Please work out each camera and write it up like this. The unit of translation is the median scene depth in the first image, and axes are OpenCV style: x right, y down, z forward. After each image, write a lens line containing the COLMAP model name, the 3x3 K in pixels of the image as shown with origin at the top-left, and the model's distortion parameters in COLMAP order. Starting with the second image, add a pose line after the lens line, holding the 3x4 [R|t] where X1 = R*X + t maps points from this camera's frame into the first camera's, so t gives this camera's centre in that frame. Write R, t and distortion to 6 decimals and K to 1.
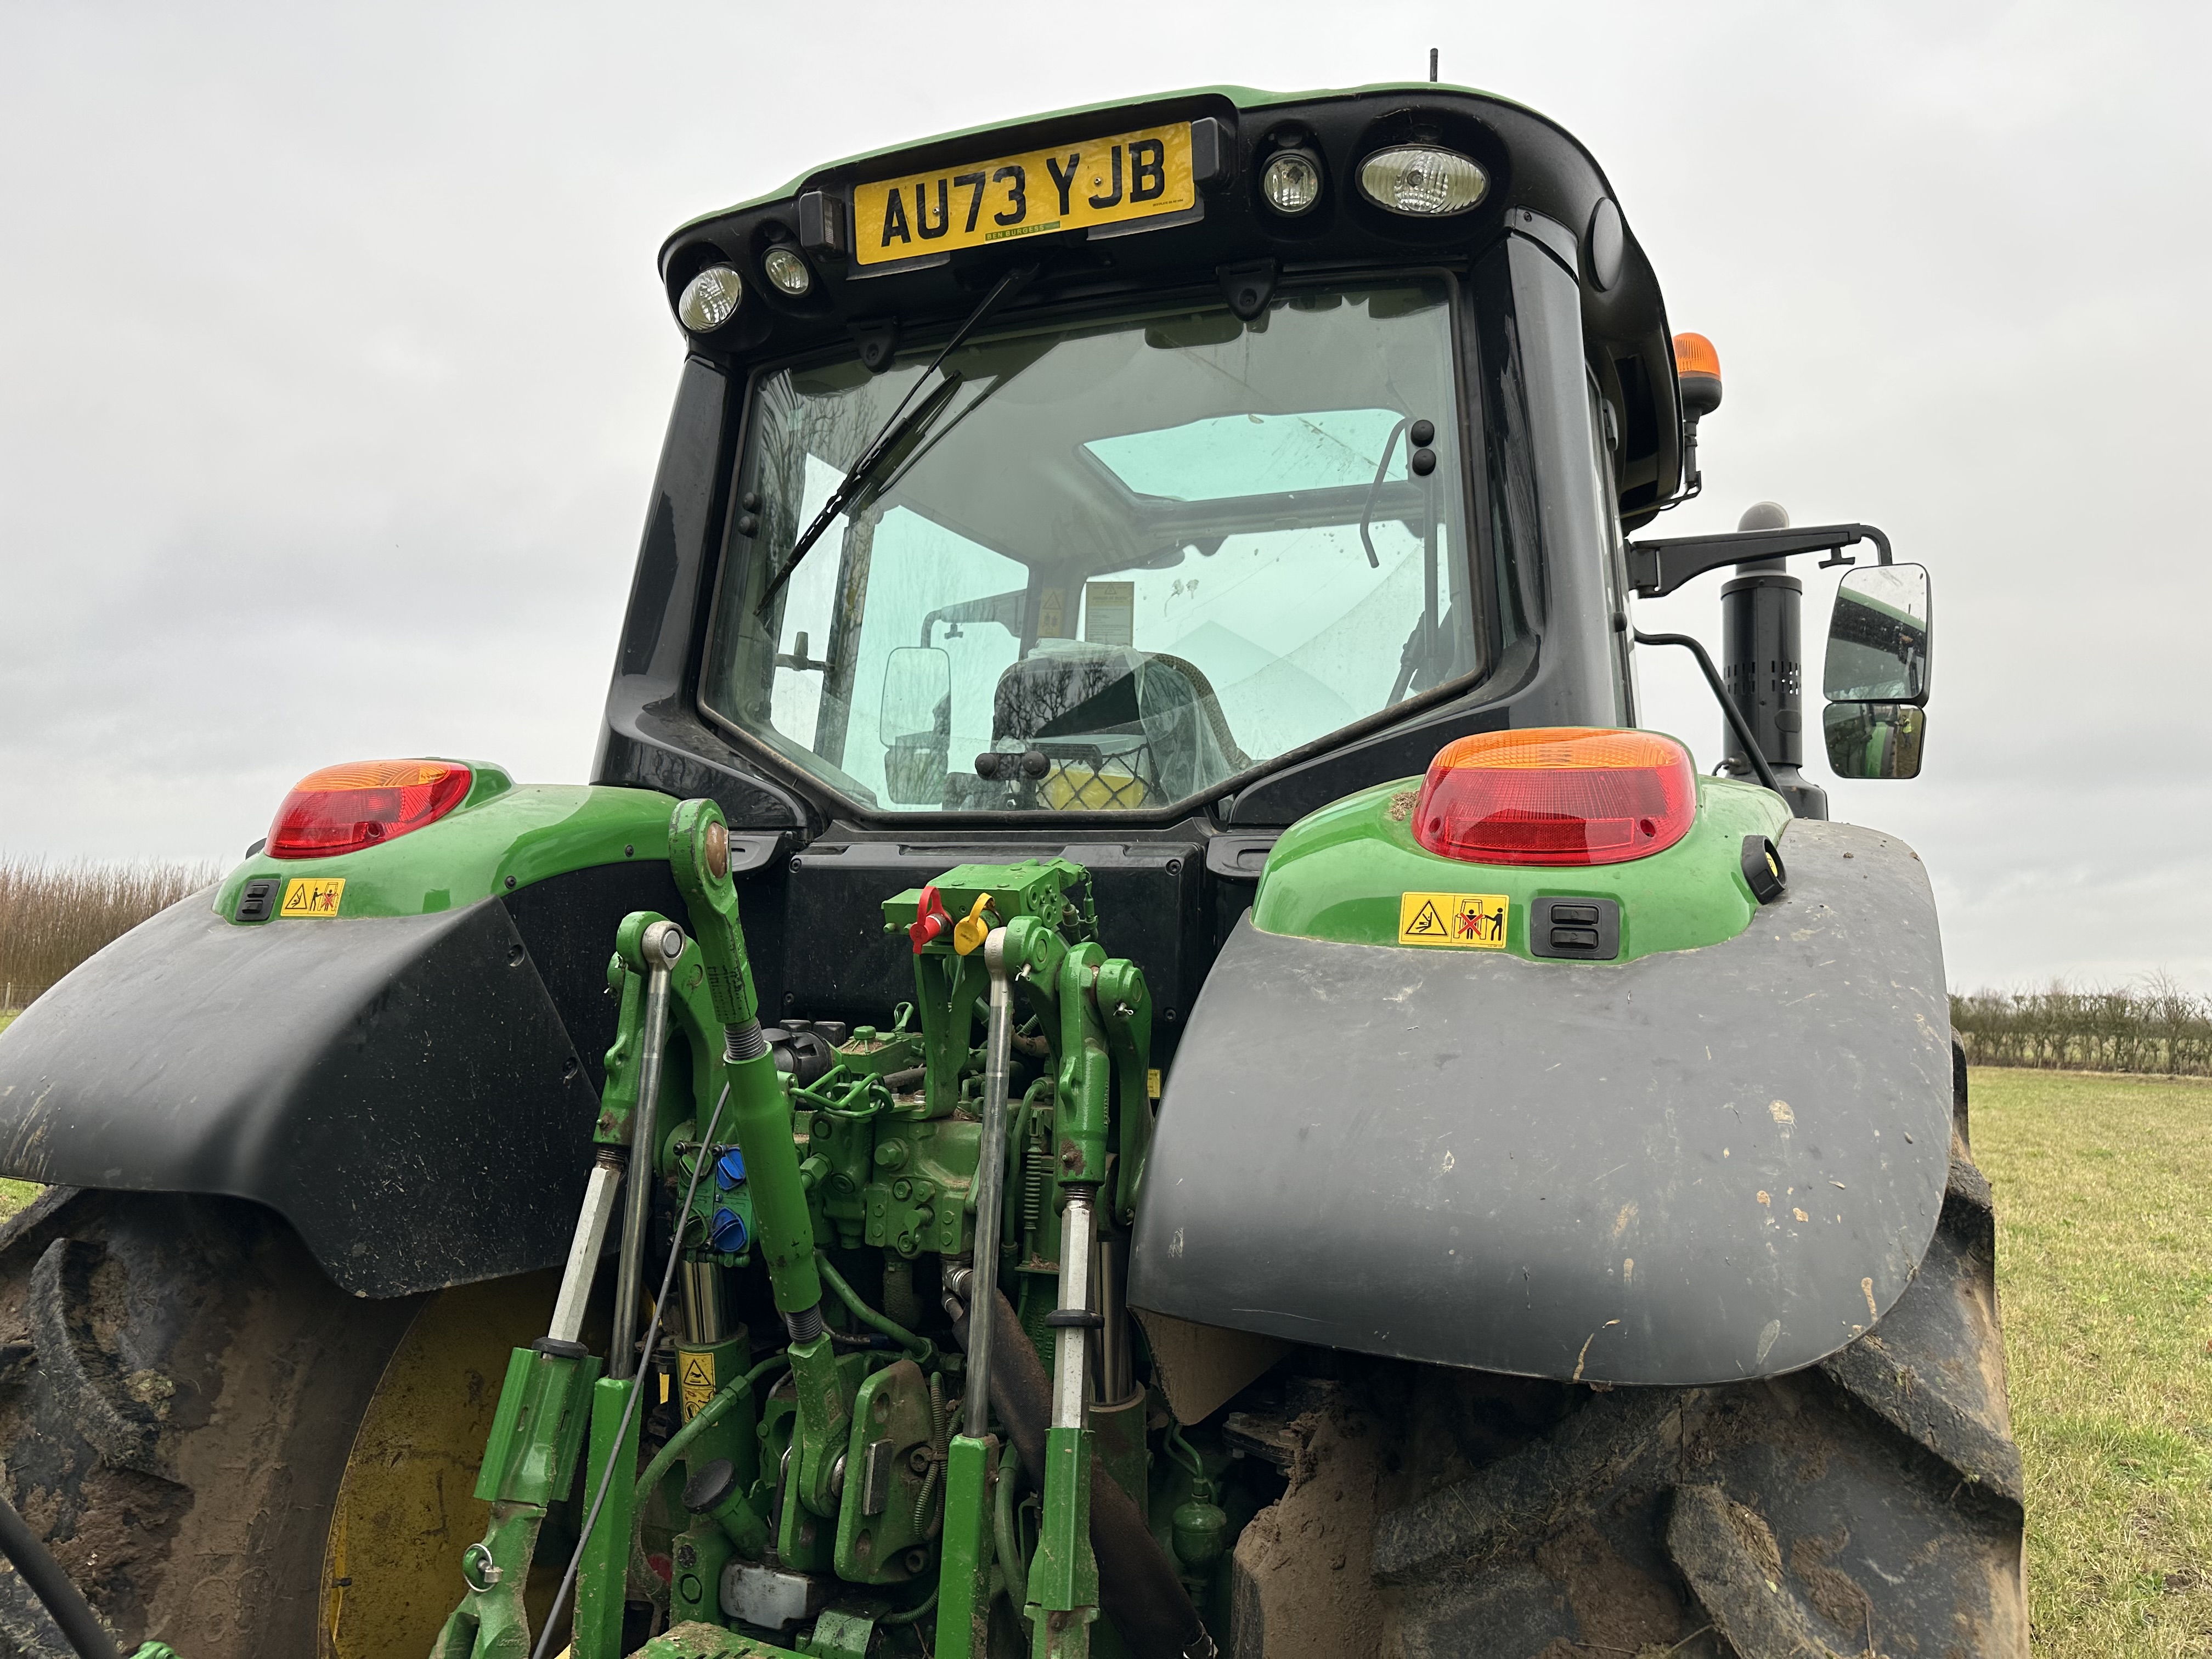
lens RADIAL K [[1567.4, 0, 1106.0], [0, 1567.4, 829.5], [0, 0, 1]] dist [0.009196, 0.000288]
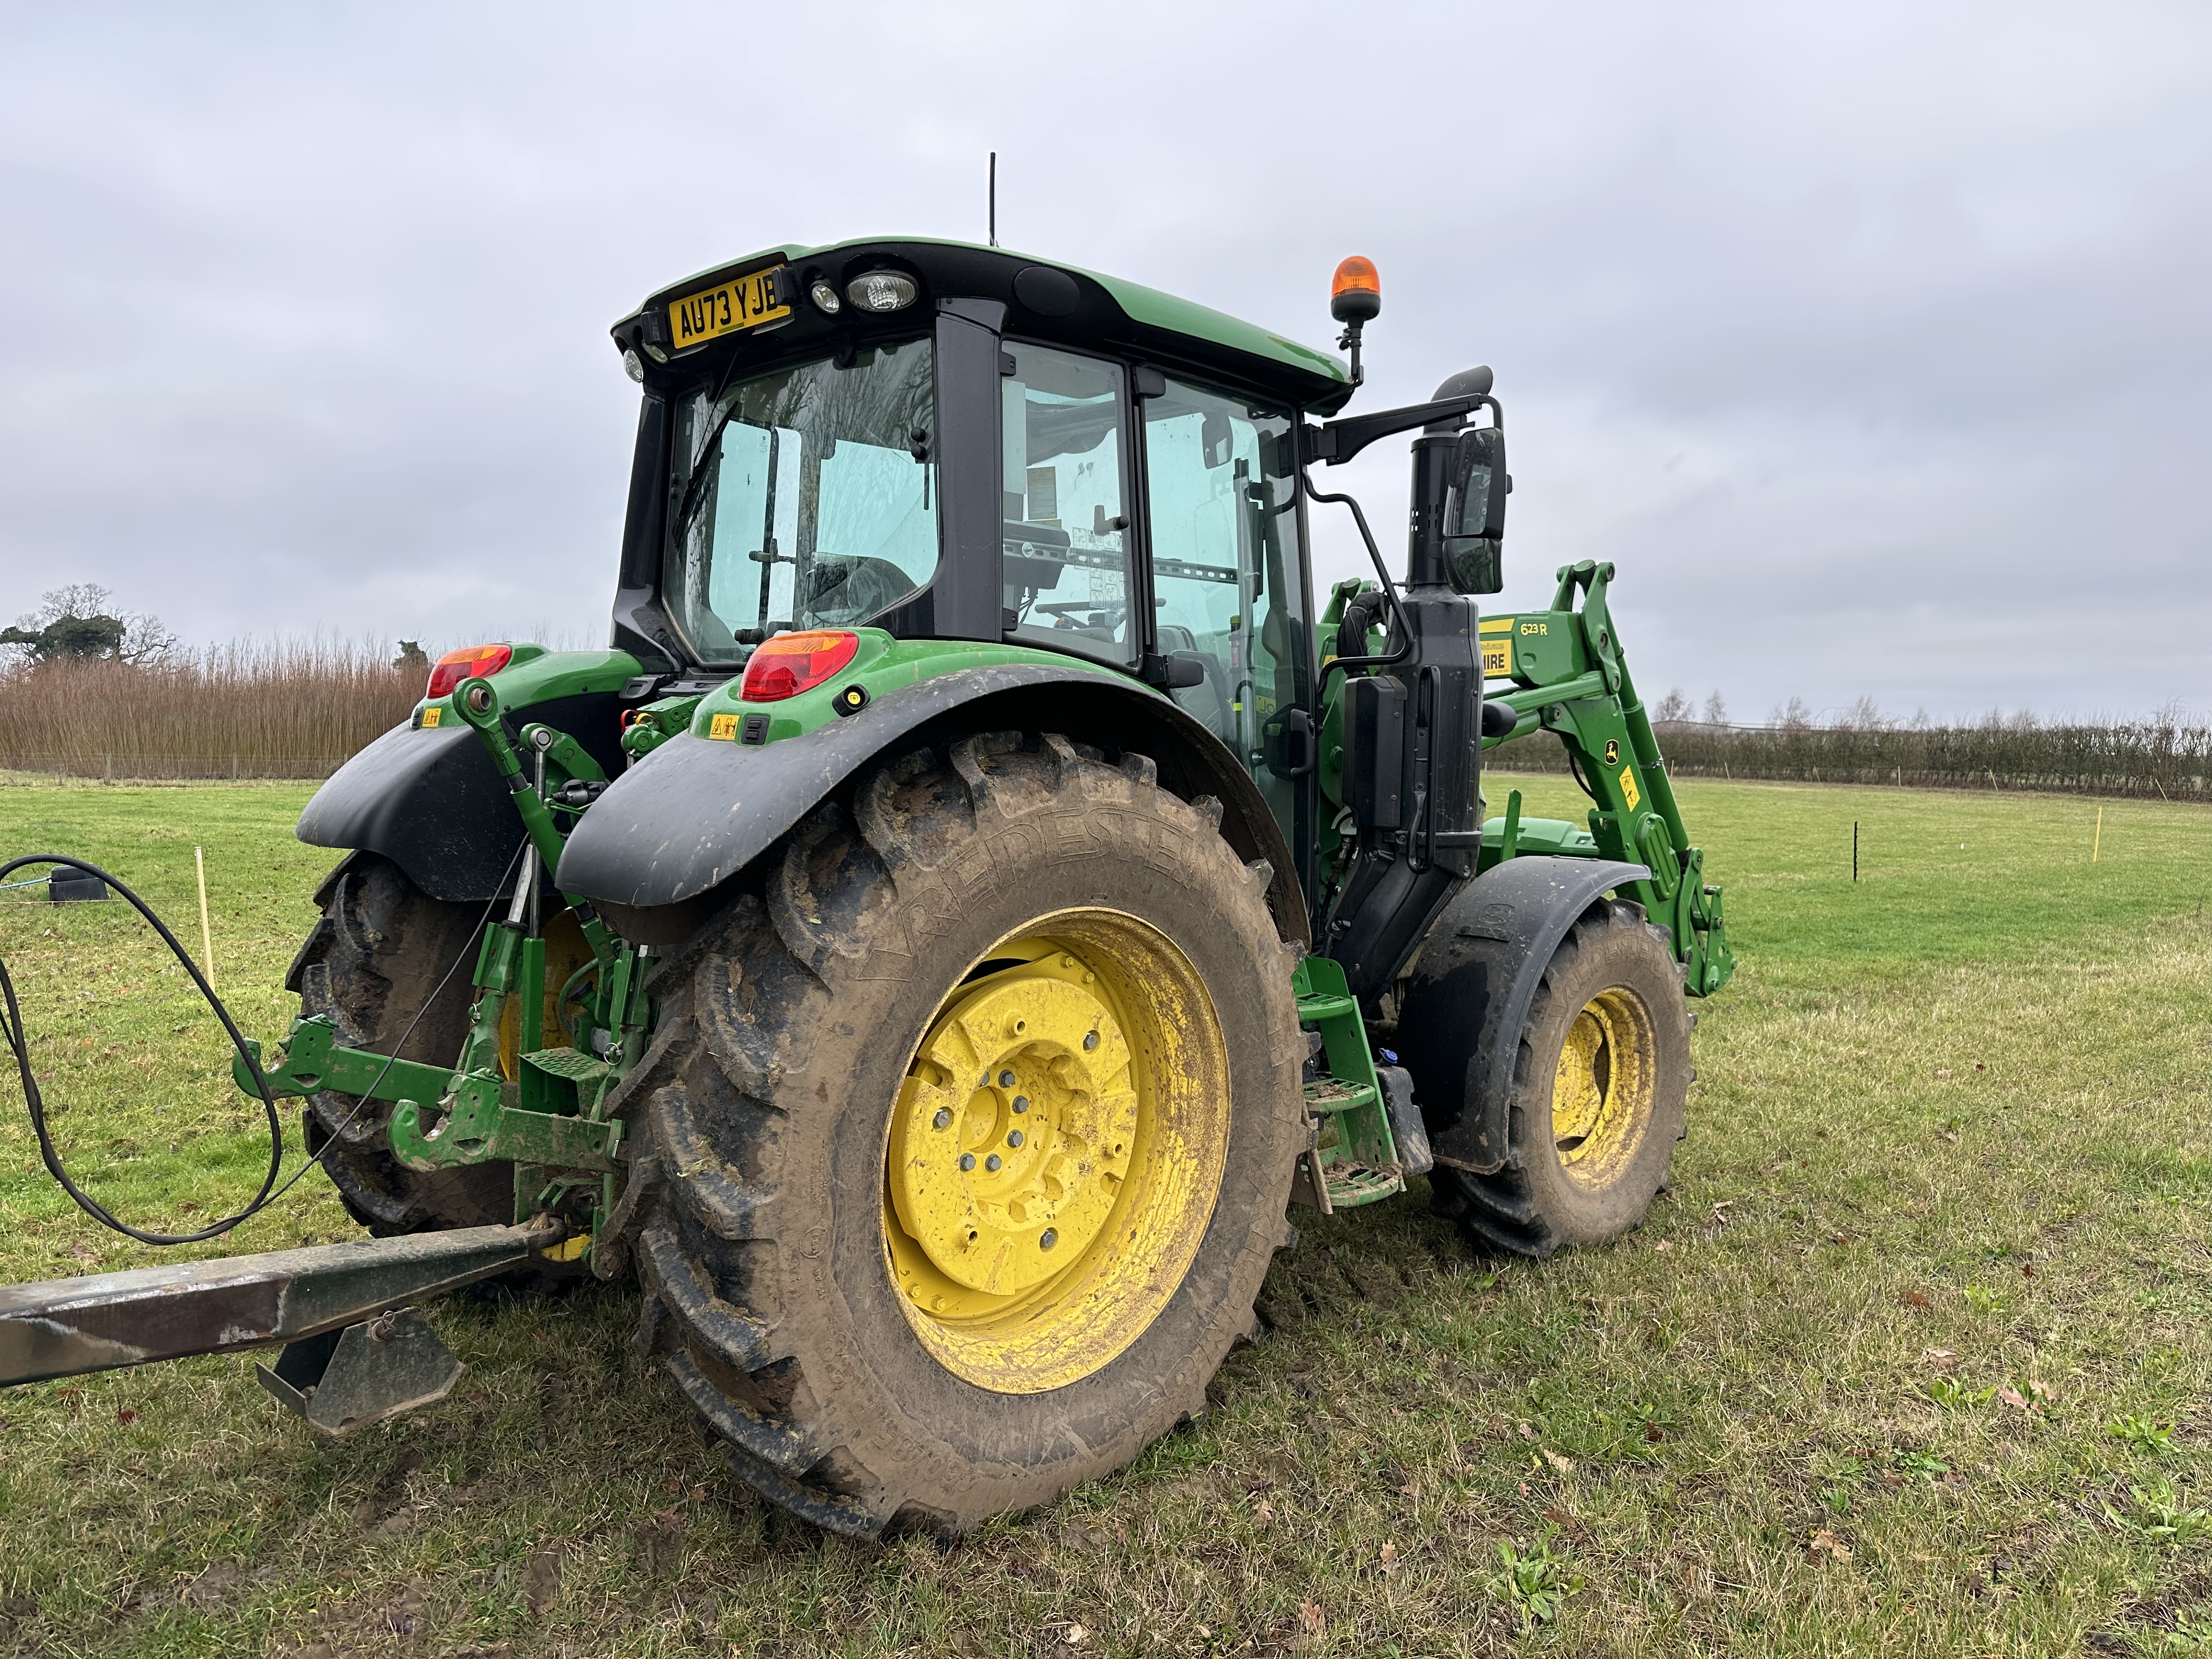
lens RADIAL K [[1538.1, 0, 1106.0], [0, 1538.1, 829.5], [0, 0, 1]] dist [0.136762, -0.229217]
pose [[0.924704, 0.004399, -0.380661, 1.026964], [0.051940, 0.989125, 0.137603, -0.045525], [0.377127, -0.147013, 0.914419, -0.538754]]
